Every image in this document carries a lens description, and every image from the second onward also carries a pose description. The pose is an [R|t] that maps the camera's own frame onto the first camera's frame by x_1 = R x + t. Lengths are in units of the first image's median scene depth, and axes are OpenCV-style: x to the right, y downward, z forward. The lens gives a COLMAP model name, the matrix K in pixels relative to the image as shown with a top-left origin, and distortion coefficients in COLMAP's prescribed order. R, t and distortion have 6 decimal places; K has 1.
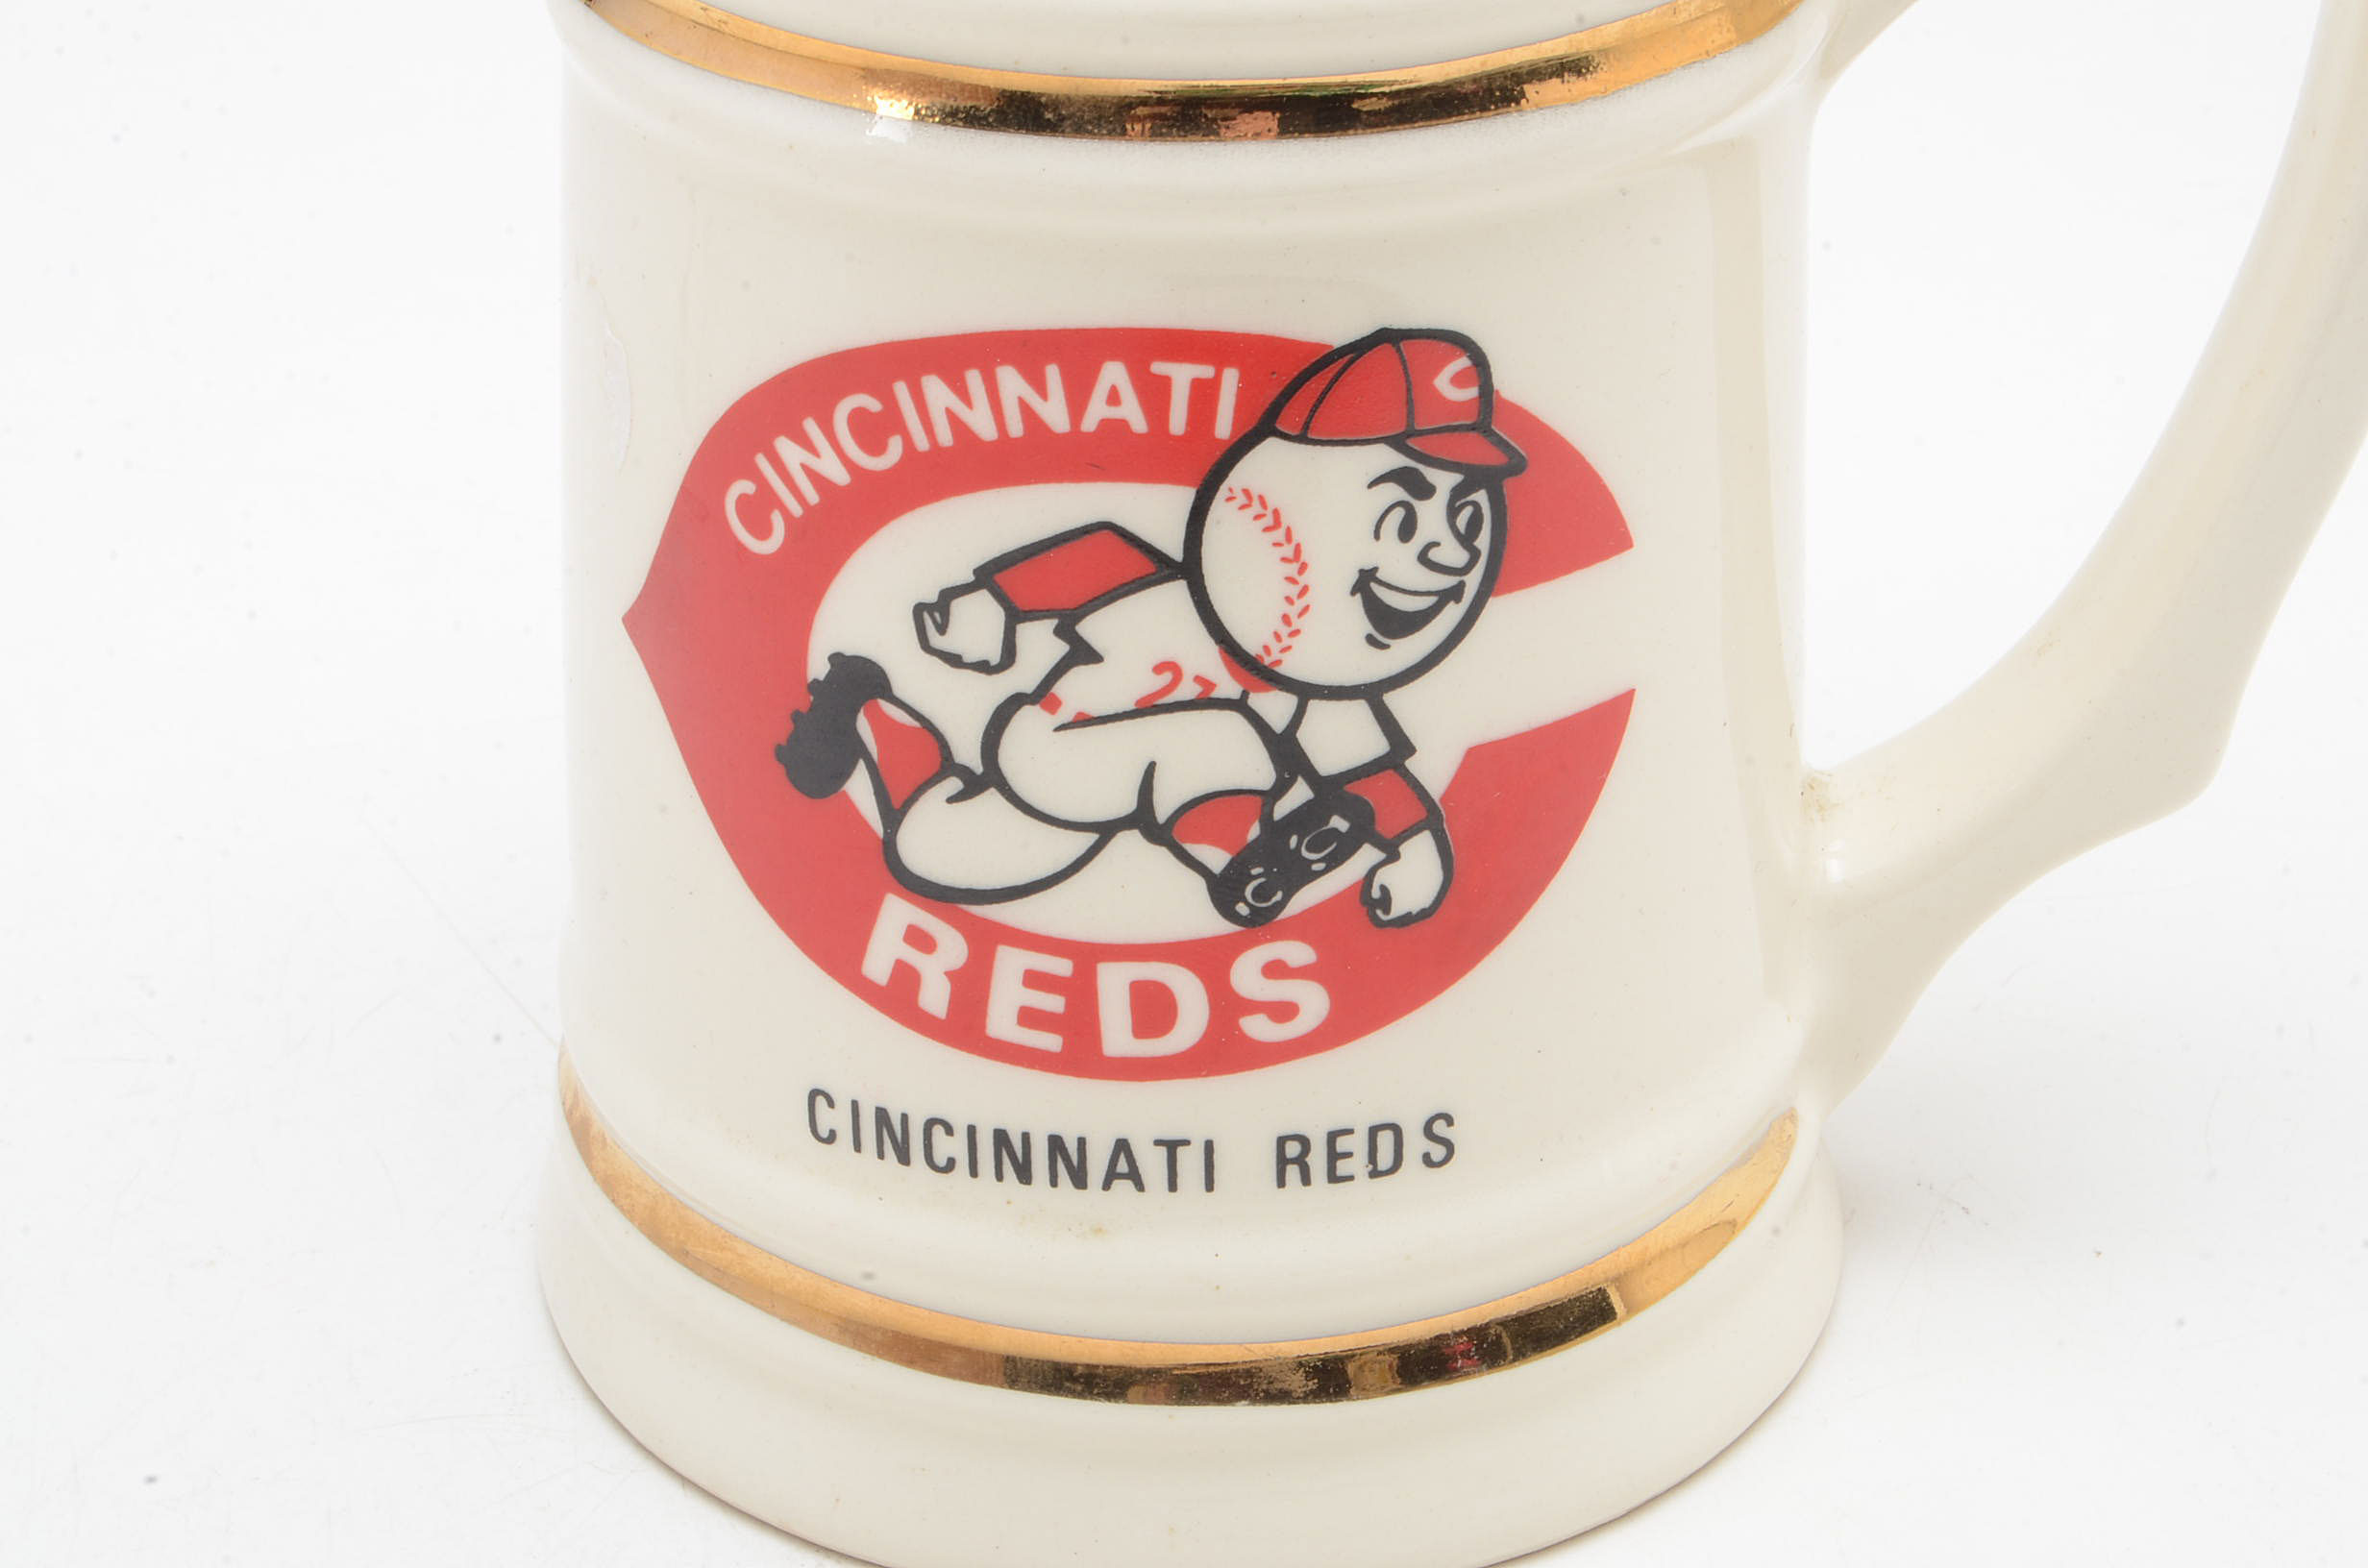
lens RADIAL K [[5412.4, 0, 1218.9], [0, 5412.4, 855.6], [0, 0, 1]] dist [0.027110, -0.017182]
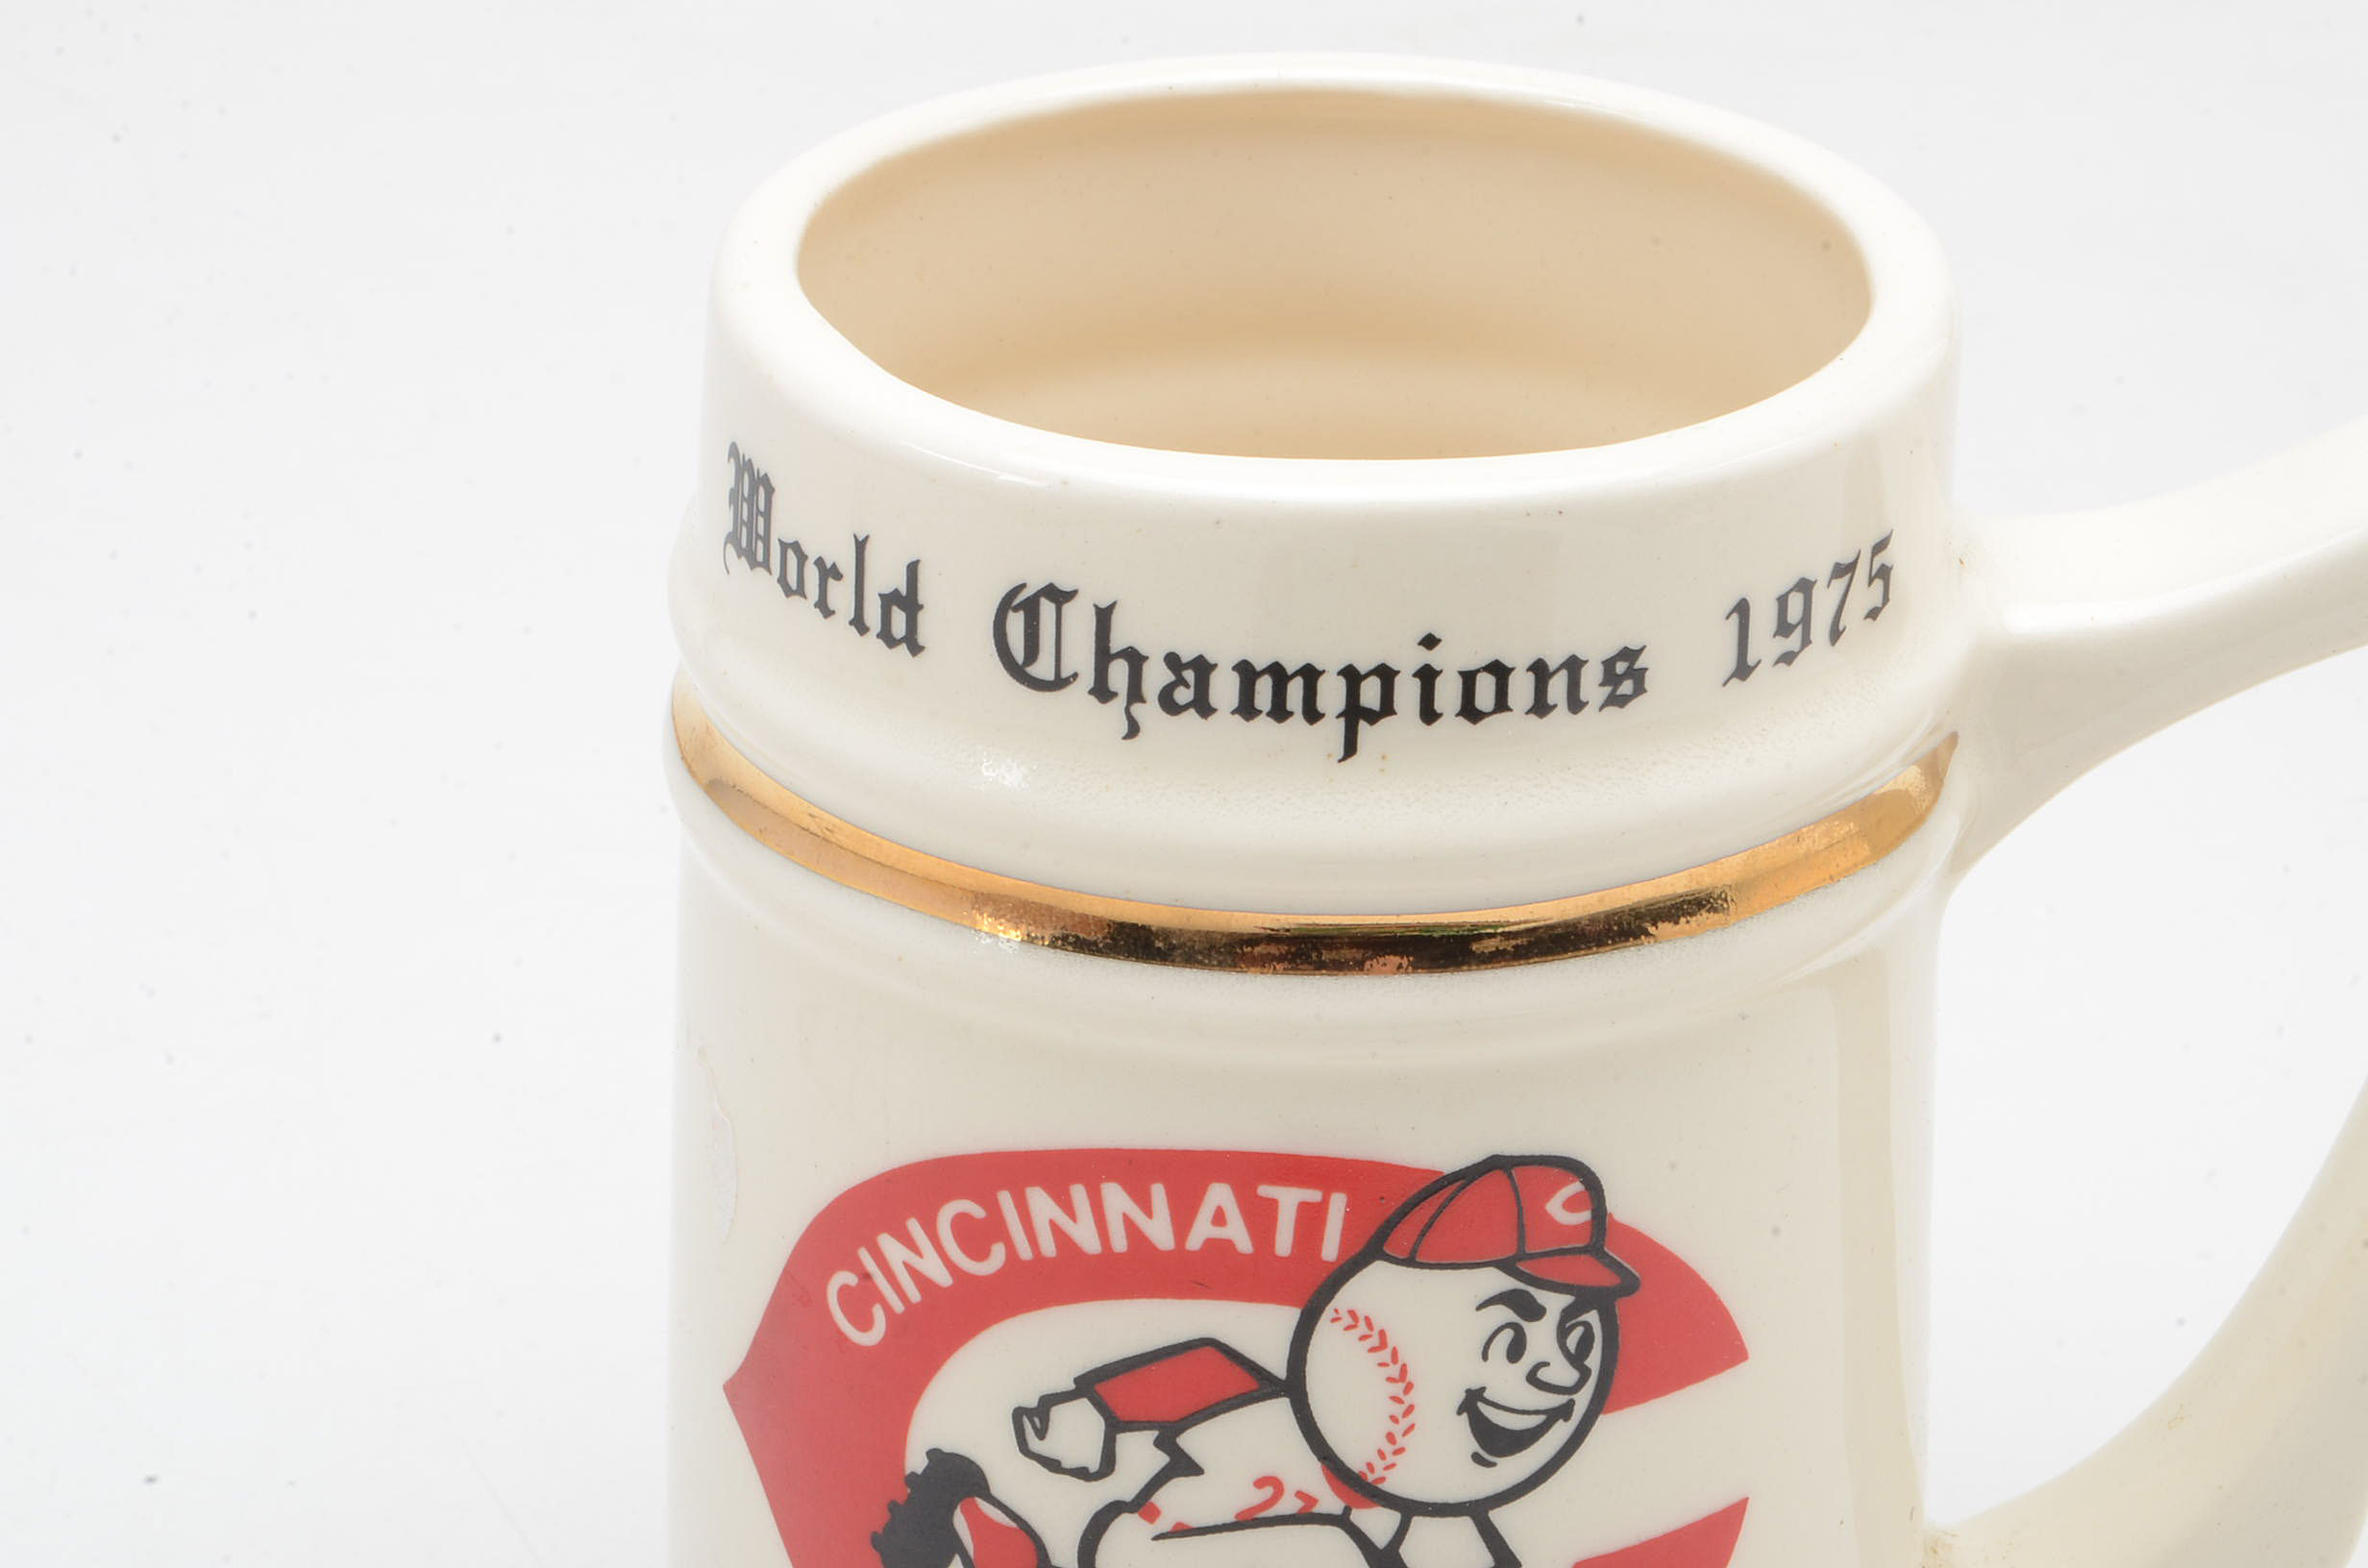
lens RADIAL K [[5412.4, 0, 1218.9], [0, 5412.4, 855.6], [0, 0, 1]] dist [0.027110, -0.017182]
pose [[0.999096, 0.025112, -0.034299, 0.012253], [-0.026996, 0.998087, -0.055621, -0.092869], [0.032837, 0.056497, 0.997863, 0.012643]]
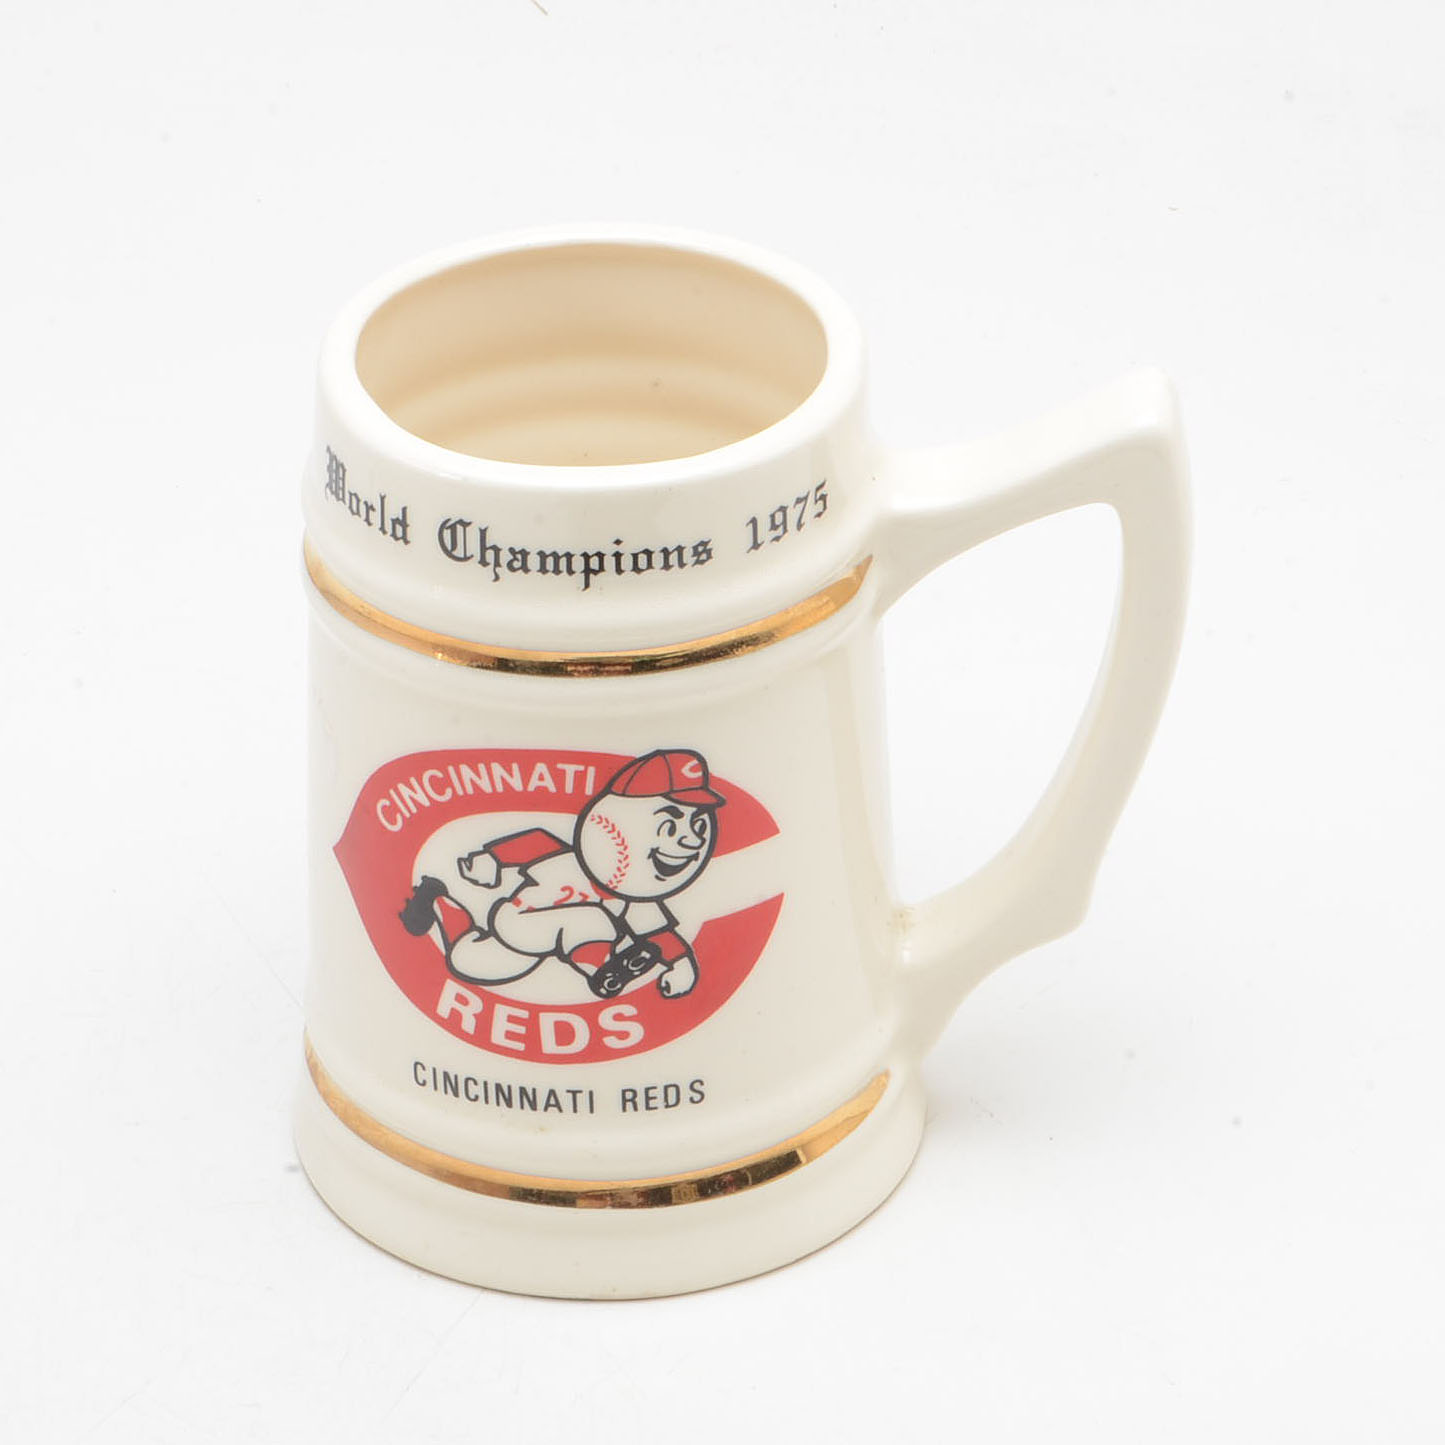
lens RADIAL K [[5696.5, 0, 722.5], [0, 5696.5, 722.5], [0, 0, 1]] dist [-0.102944, 1.551156]
pose [[0.998246, 0.016710, -0.056789, 0.189881], [-0.014754, 0.999289, 0.034689, -0.187920], [0.057328, -0.033790, 0.997783, -1.380621]]
